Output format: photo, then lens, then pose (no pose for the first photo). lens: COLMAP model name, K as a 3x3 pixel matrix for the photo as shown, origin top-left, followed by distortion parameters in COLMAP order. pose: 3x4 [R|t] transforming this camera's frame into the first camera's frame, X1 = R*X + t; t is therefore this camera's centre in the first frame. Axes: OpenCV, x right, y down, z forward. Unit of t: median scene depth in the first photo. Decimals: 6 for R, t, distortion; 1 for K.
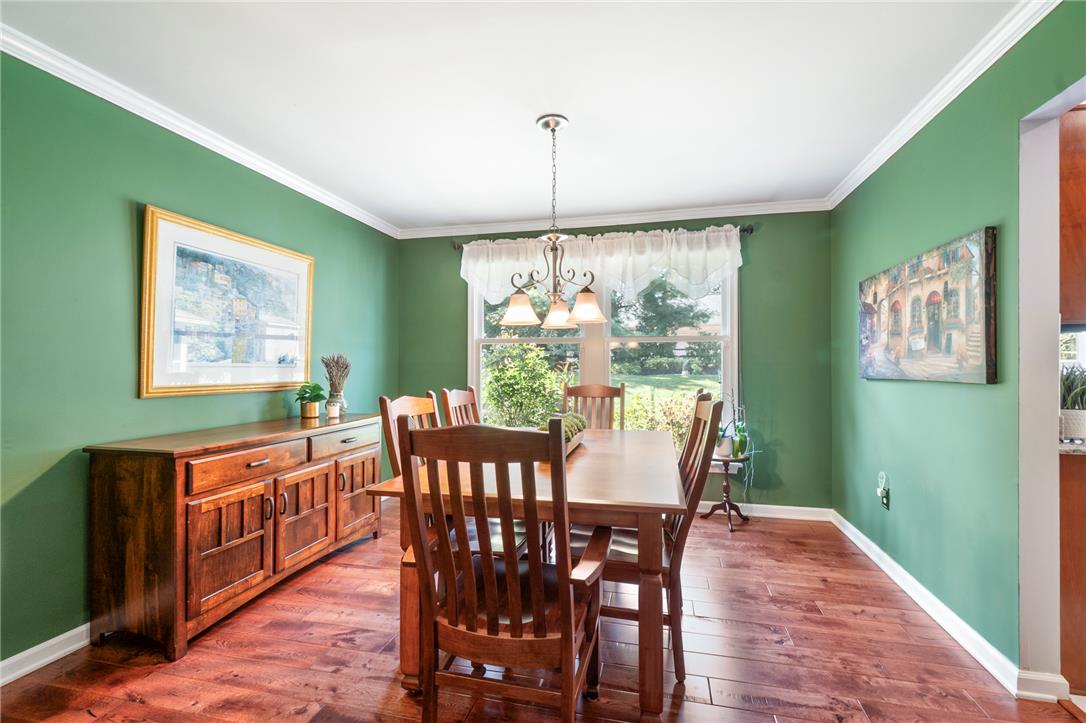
lens RADIAL K [[488.7, 0, 546.7], [0, 488.7, 368.1], [0, 0, 1]] dist [0.007057, -0.001310]
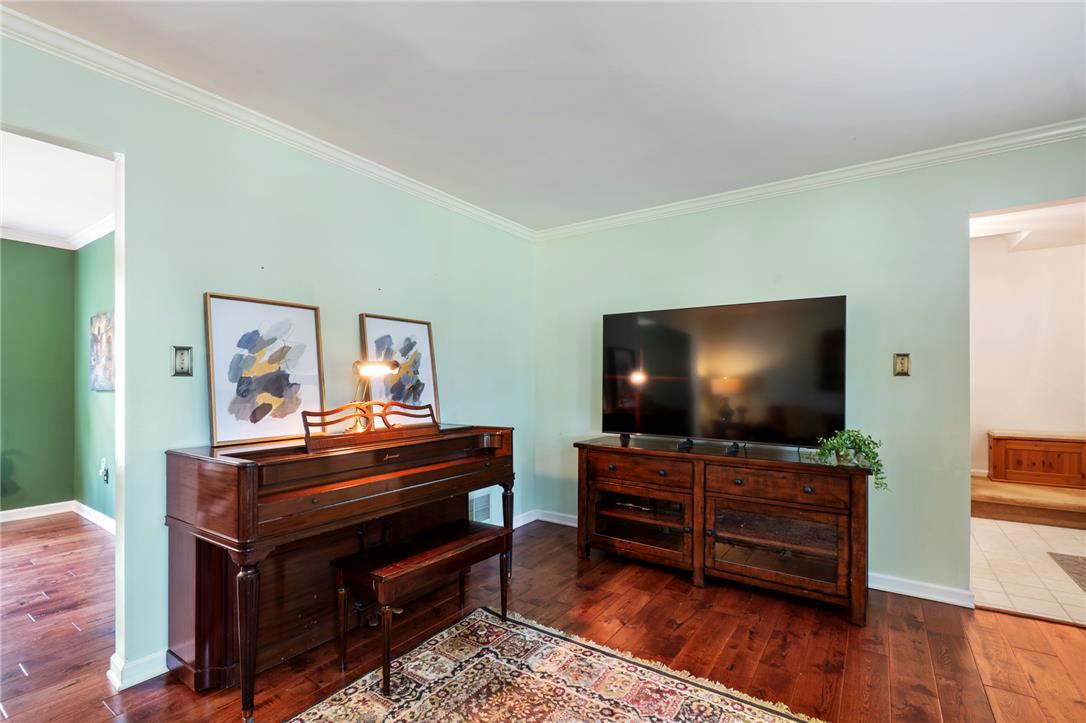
lens RADIAL K [[488.7, 0, 547.2], [0, 488.7, 381.6], [0, 0, 1]] dist [0.007057, -0.001310]
pose [[0.358007, -0.004160, 0.933710, -0.191353], [0.006374, 0.999978, 0.002011, 0.002138], [-0.933697, 0.005232, 0.358025, -0.791203]]
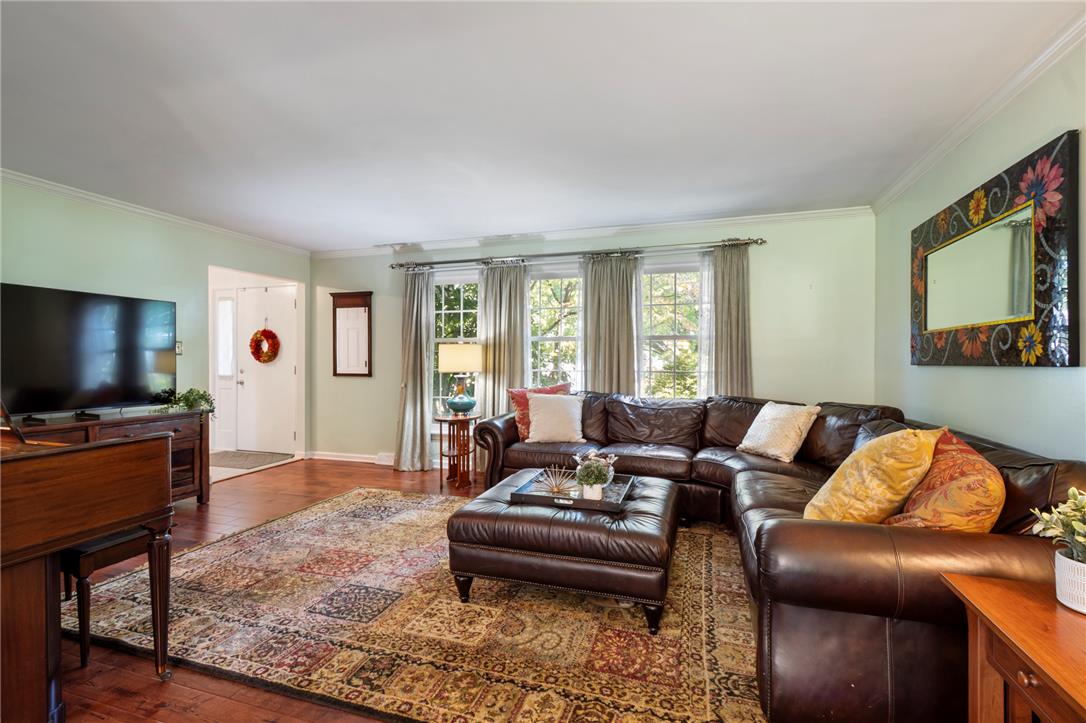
lens RADIAL K [[488.7, 0, 558.6], [0, 488.7, 364.0], [0, 0, 1]] dist [0.007057, -0.001310]
pose [[-0.998540, -0.004286, 0.053842, -0.333093], [-0.003469, 0.999878, 0.015258, -0.003795], [-0.053901, 0.015049, -0.998433, 0.554617]]
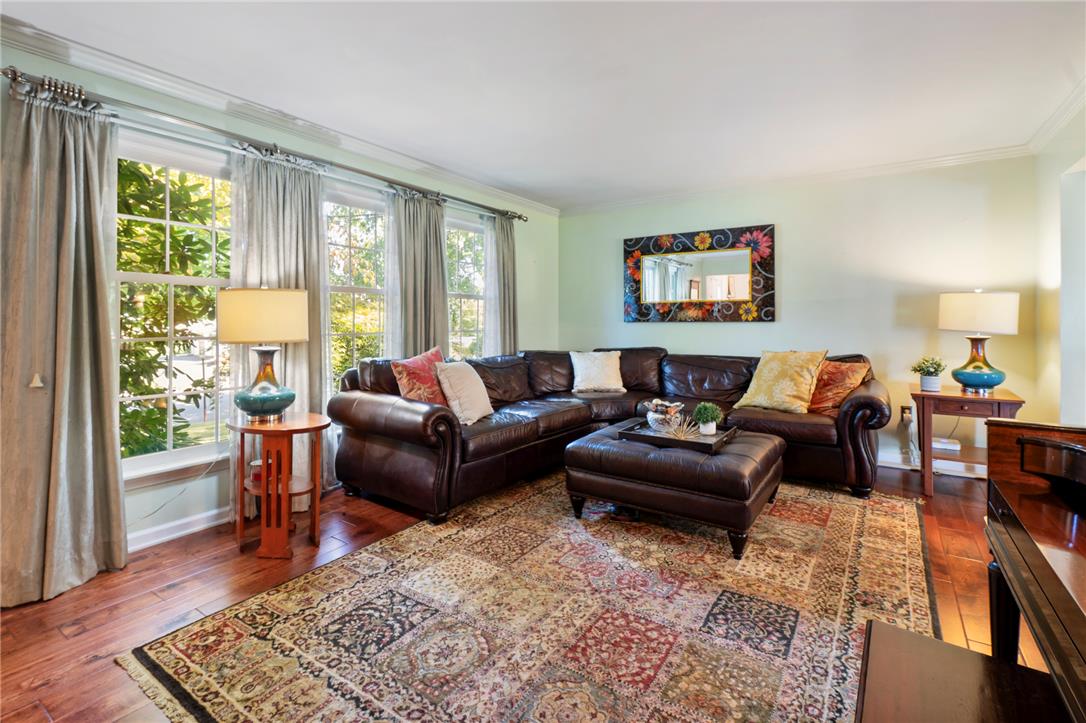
lens RADIAL K [[488.7, 0, 556.9], [0, 488.7, 319.3], [0, 0, 1]] dist [0.007057, -0.001310]
pose [[-0.343157, -0.004324, -0.939268, 0.963352], [-0.006358, 0.999977, -0.002280, 0.010890], [0.939256, 0.005189, -0.343177, -0.416877]]
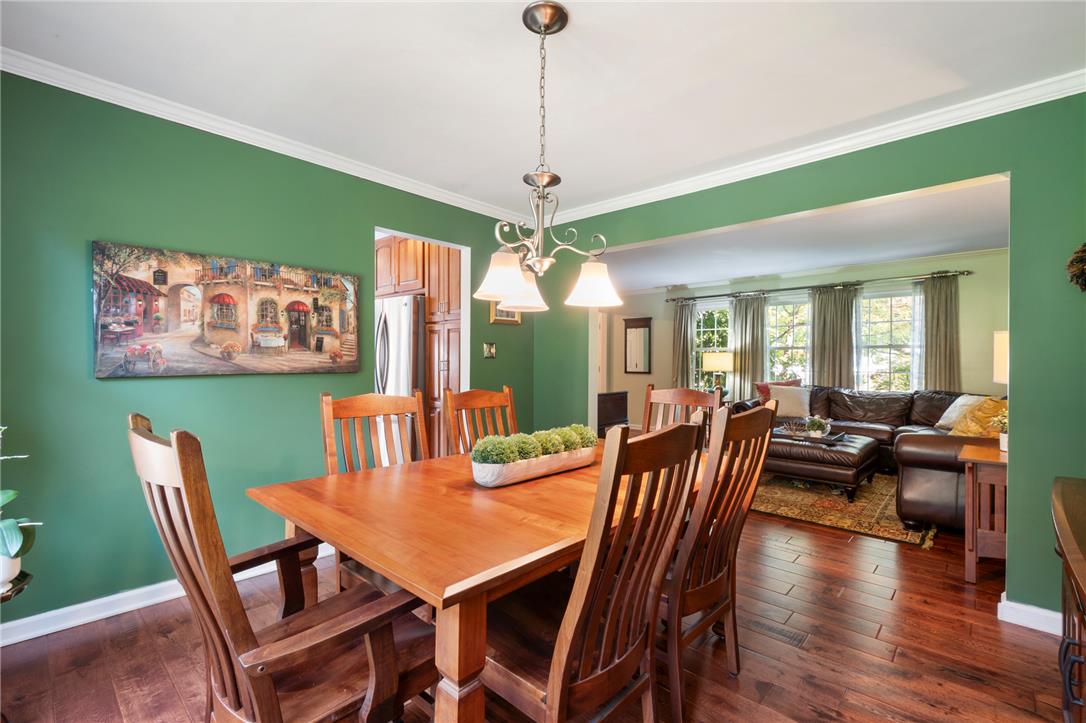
lens RADIAL K [[488.7, 0, 540.1], [0, 488.7, 364.7], [0, 0, 1]] dist [0.007057, -0.001310]
pose [[-0.872281, -0.009779, 0.488907, -0.342966], [-0.003595, 0.999901, 0.013585, -0.013218], [-0.488991, 0.010092, -0.872230, 1.701092]]
